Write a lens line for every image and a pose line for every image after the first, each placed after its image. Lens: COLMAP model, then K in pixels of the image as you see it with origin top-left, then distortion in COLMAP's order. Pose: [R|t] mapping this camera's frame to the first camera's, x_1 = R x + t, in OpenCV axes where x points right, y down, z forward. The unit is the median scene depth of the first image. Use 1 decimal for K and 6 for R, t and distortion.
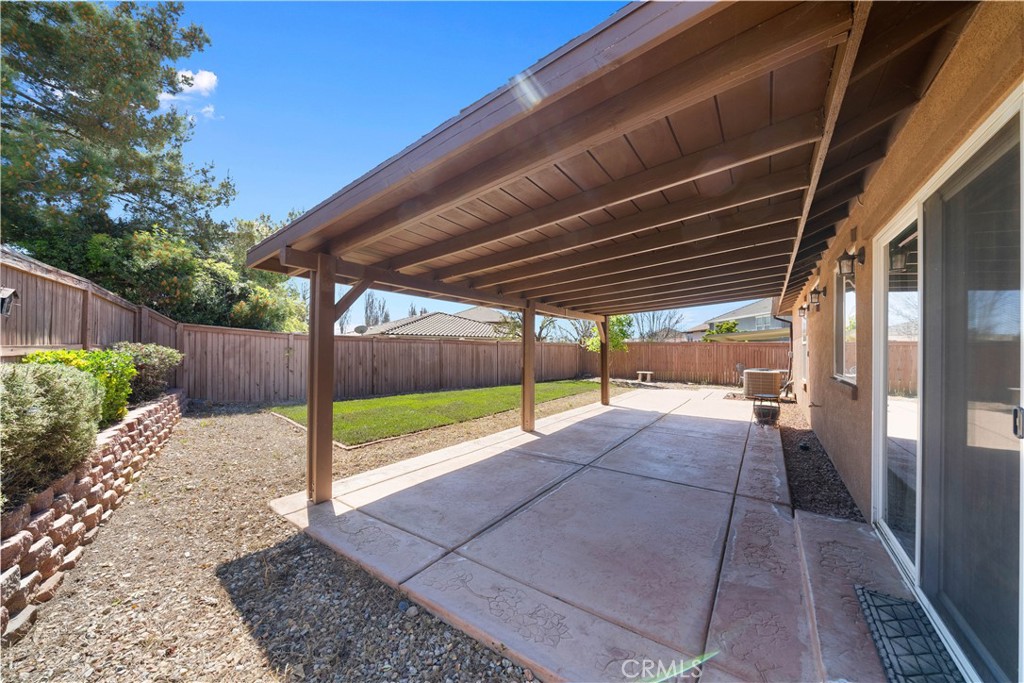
lens RADIAL K [[349.7, 0, 512.8], [0, 349.7, 346.7], [0, 0, 1]] dist [-0.004606, 0.000143]
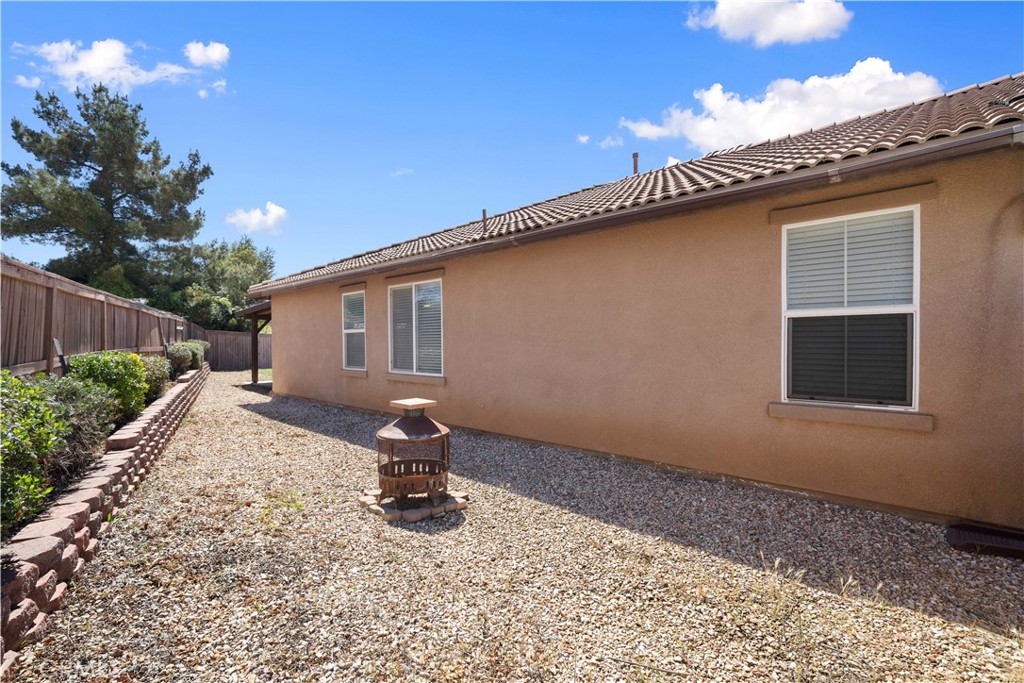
lens RADIAL K [[467.4, 0, 509.0], [0, 467.4, 345.3], [0, 0, 1]] dist [-0.002377, -0.000295]
pose [[0.991273, -0.013868, -0.131094, 1.132516], [0.015924, 0.999766, 0.014649, 0.011399], [0.130860, -0.016608, 0.991262, -1.440232]]
